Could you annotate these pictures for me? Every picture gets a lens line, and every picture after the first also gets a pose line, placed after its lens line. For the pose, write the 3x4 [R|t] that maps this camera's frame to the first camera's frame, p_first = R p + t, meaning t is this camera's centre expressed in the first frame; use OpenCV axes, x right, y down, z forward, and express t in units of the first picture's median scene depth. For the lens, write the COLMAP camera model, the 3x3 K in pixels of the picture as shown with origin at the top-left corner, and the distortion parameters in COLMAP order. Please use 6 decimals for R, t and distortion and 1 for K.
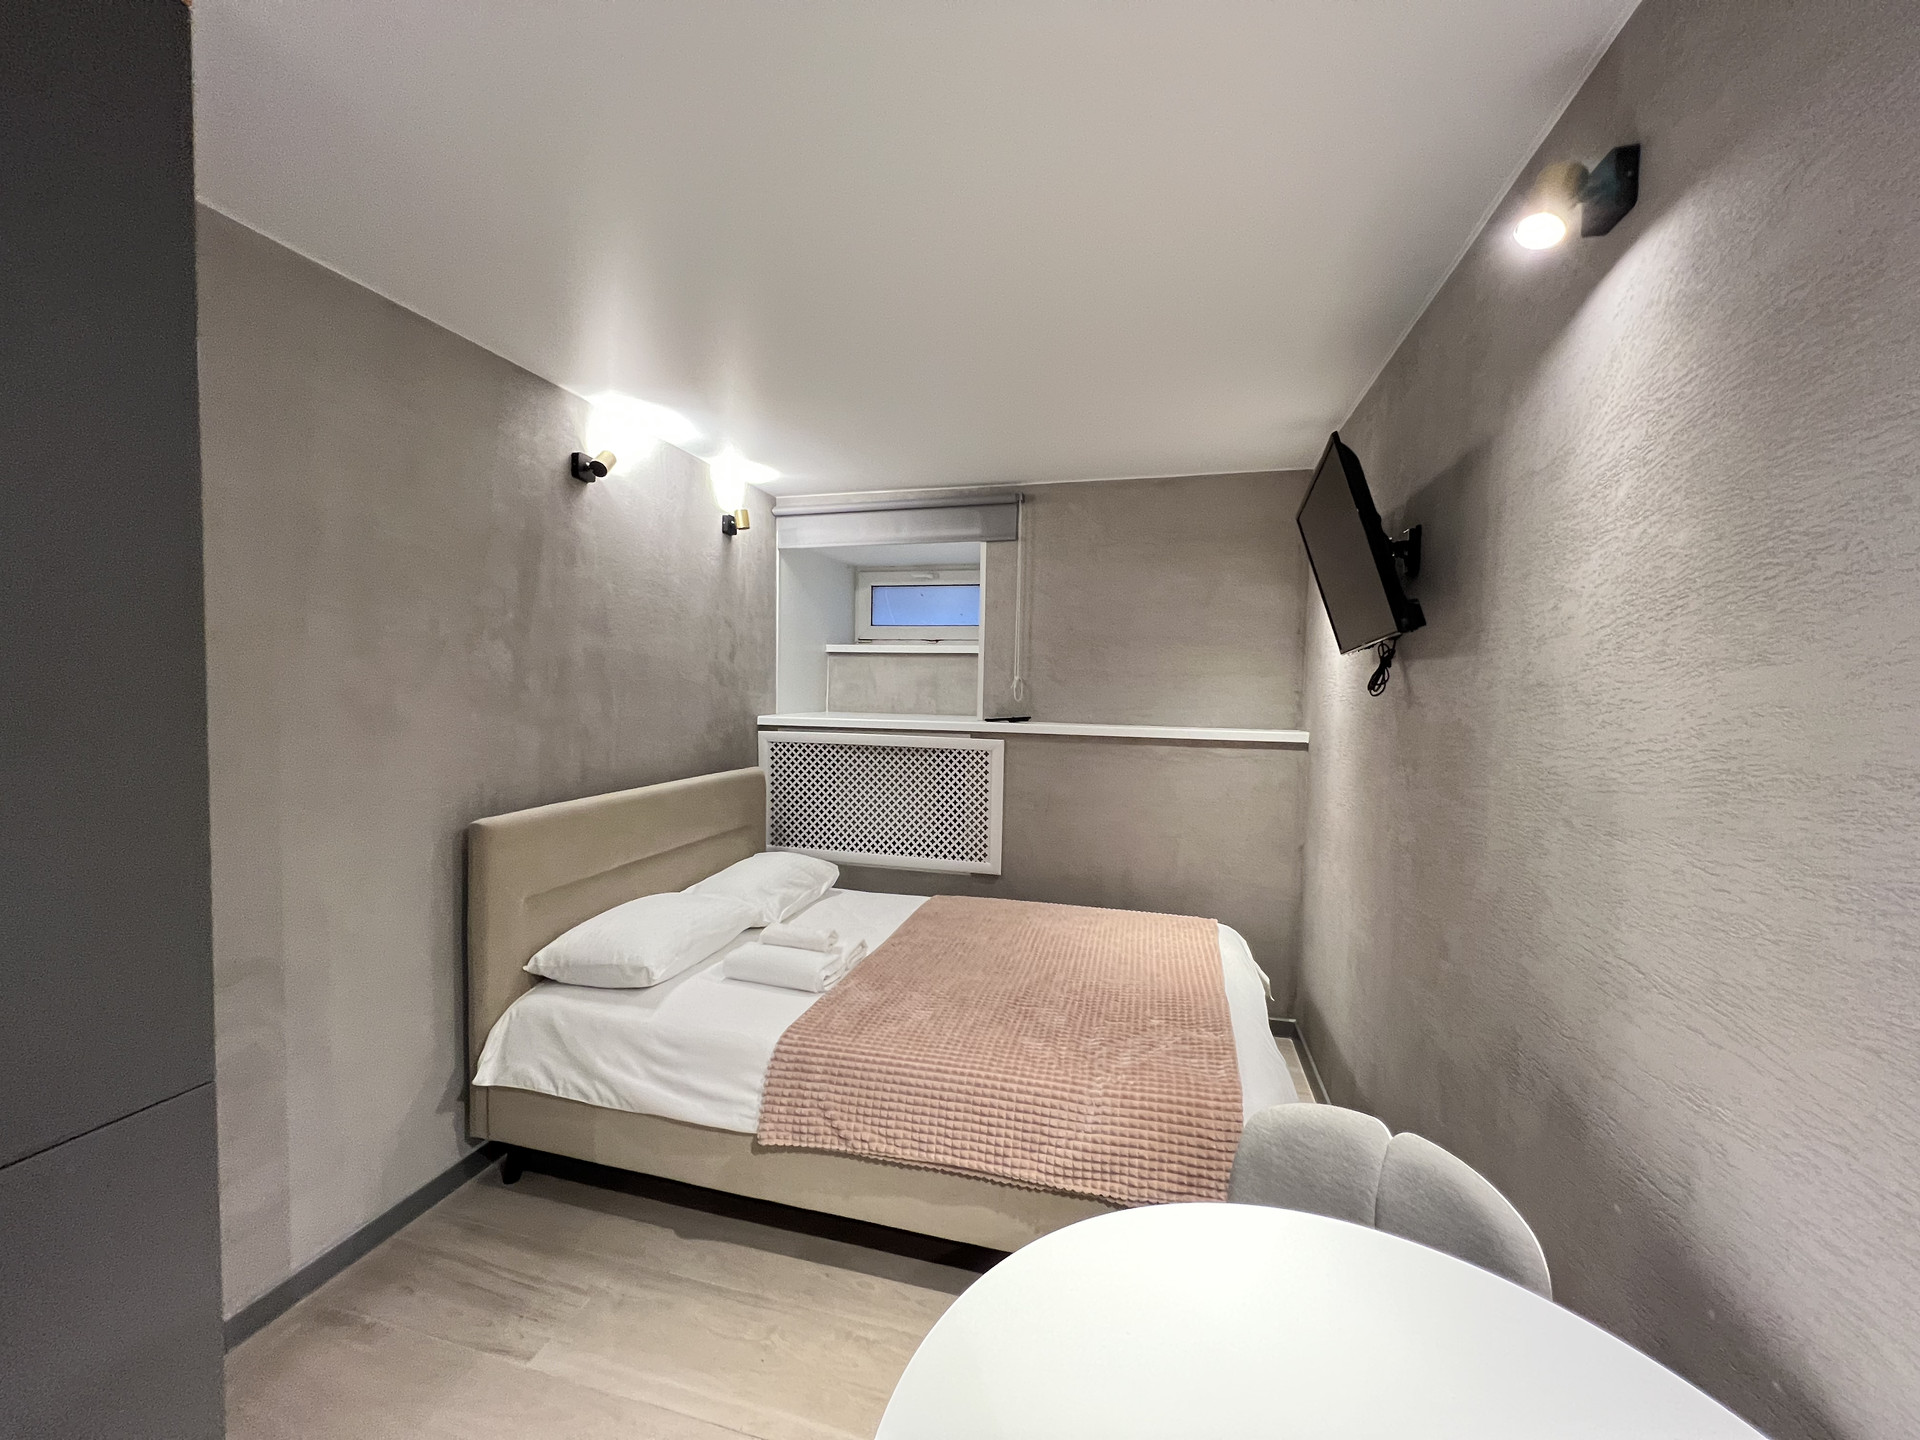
lens RADIAL K [[766.5, 0, 956.2], [0, 766.5, 721.4], [0, 0, 1]] dist [-0.000923, 0.000028]
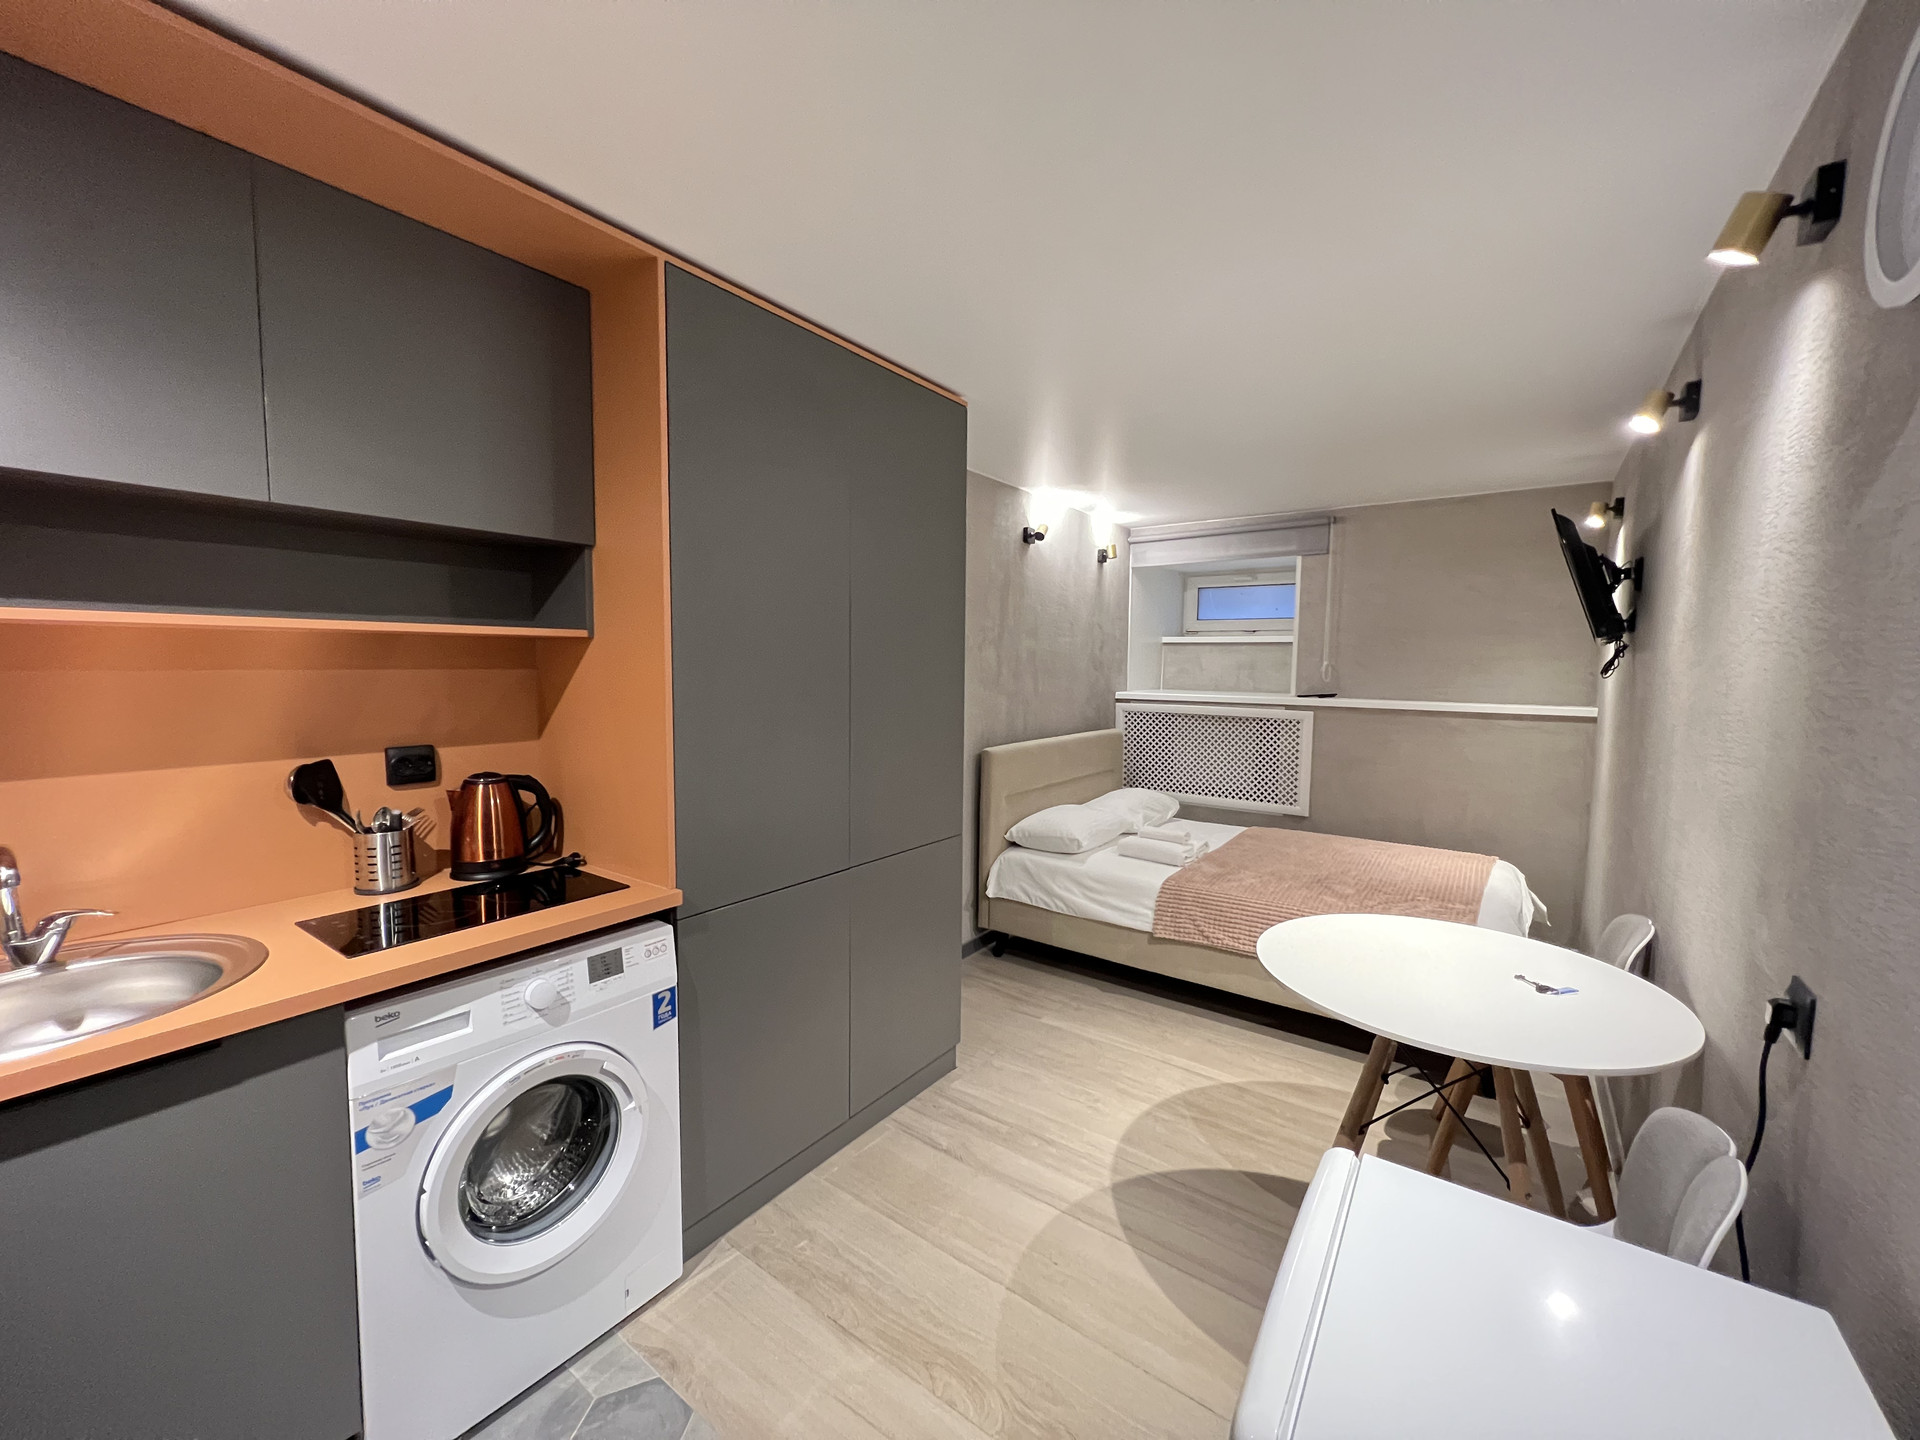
lens RADIAL K [[766.5, 0, 956.2], [0, 766.5, 721.4], [0, 0, 1]] dist [-0.000923, 0.000028]
pose [[0.931258, 0.019316, -0.363849, -0.046585], [-0.009633, 0.999550, 0.028410, 0.016809], [0.364234, -0.022952, 0.931025, -0.697765]]
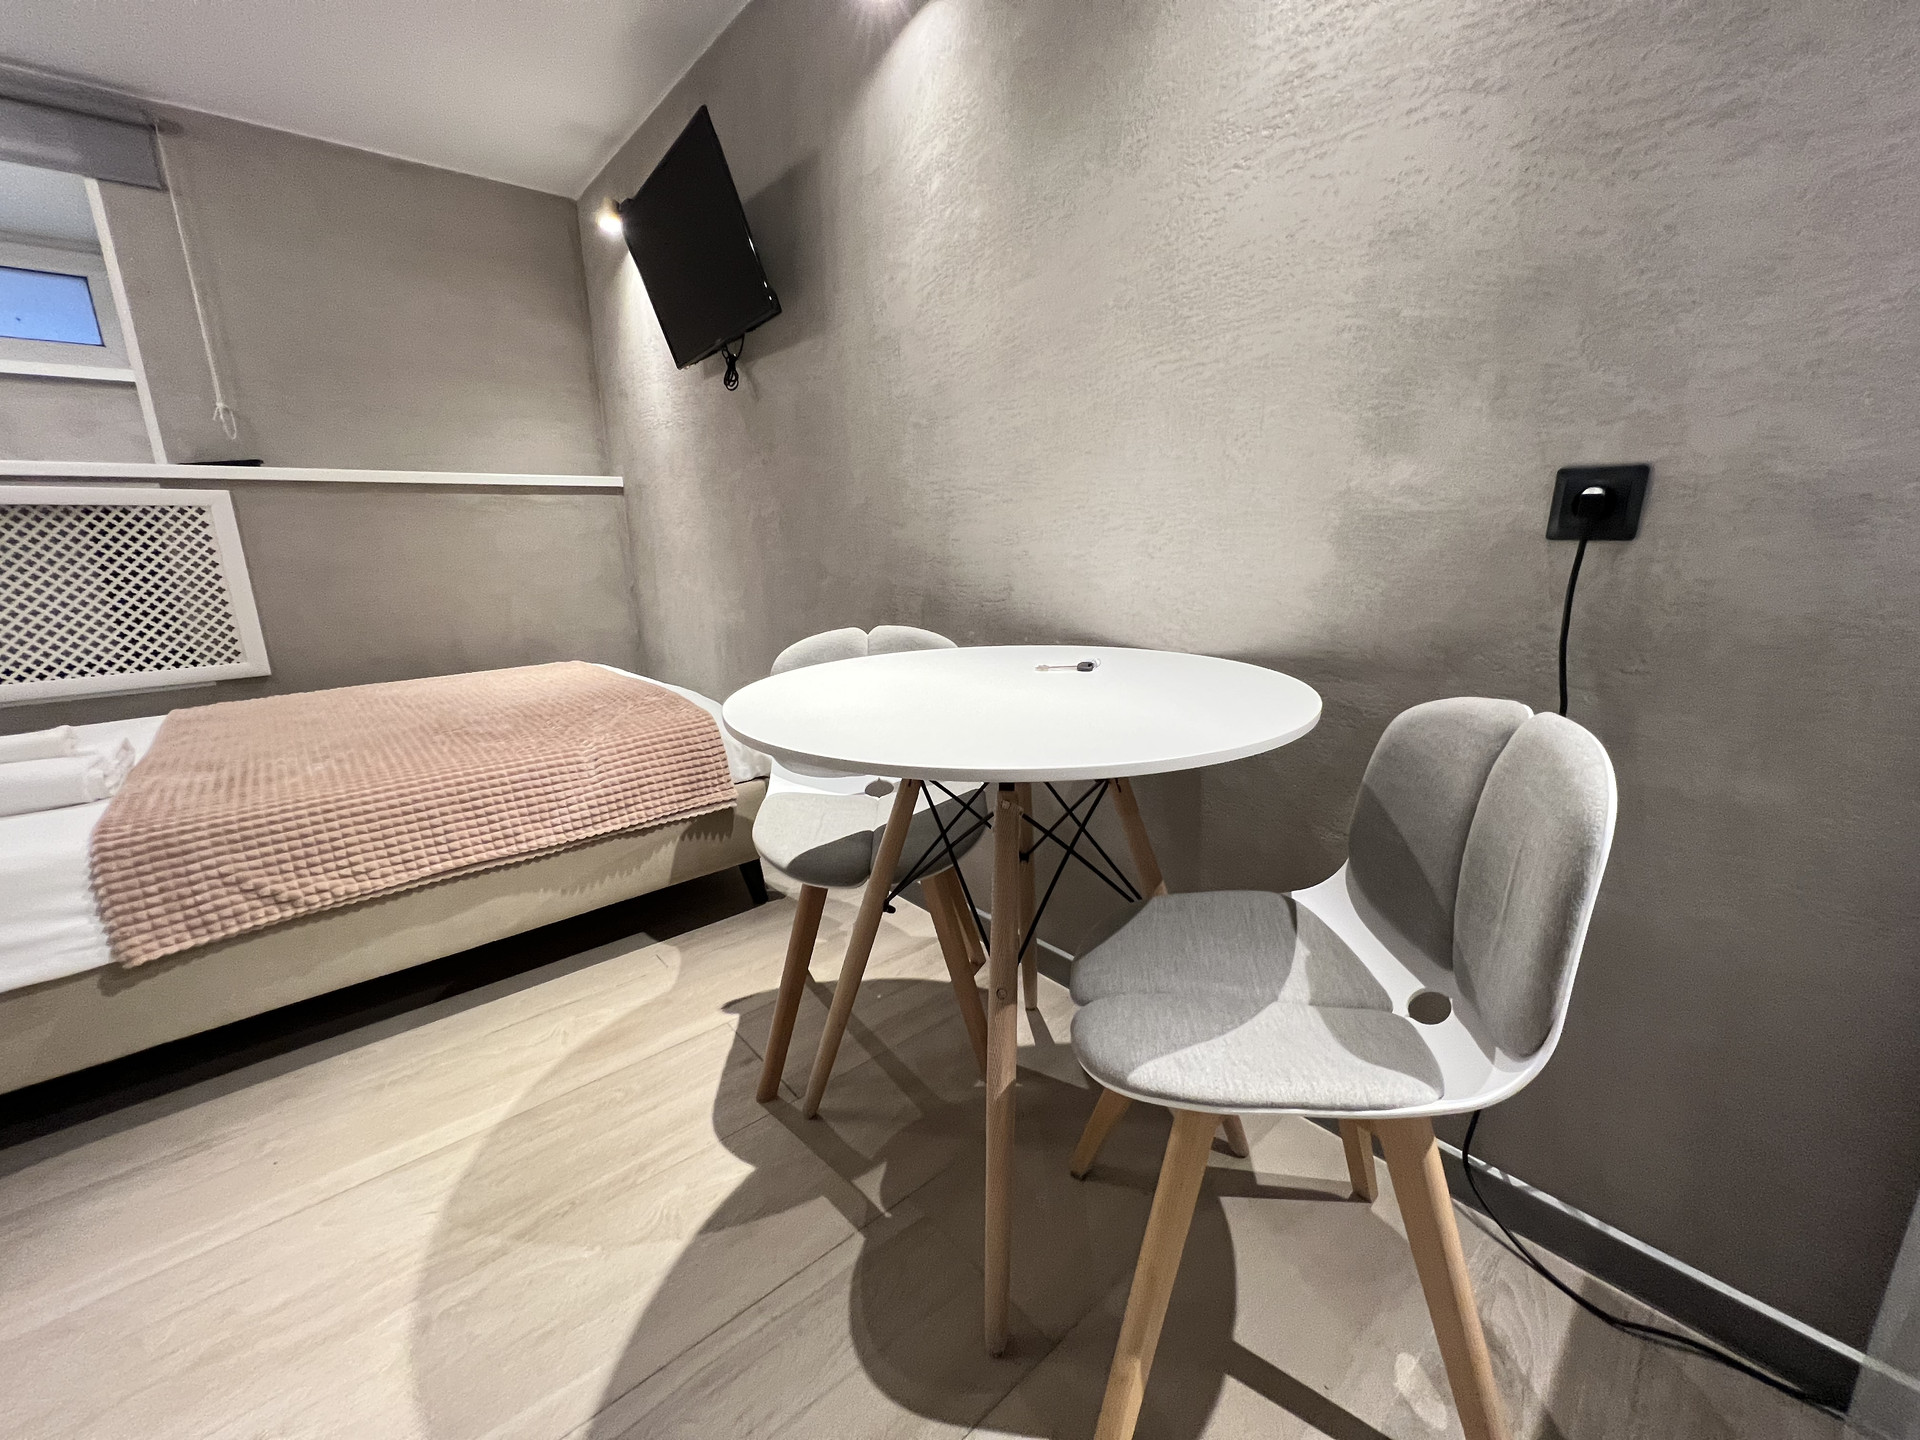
lens RADIAL K [[766.5, 0, 956.2], [0, 766.5, 721.4], [0, 0, 1]] dist [-0.000923, 0.000028]
pose [[0.559651, -0.226507, 0.797174, -0.306676], [0.073132, 0.971669, 0.224746, 0.211485], [-0.825495, -0.067481, 0.560360, 0.007319]]
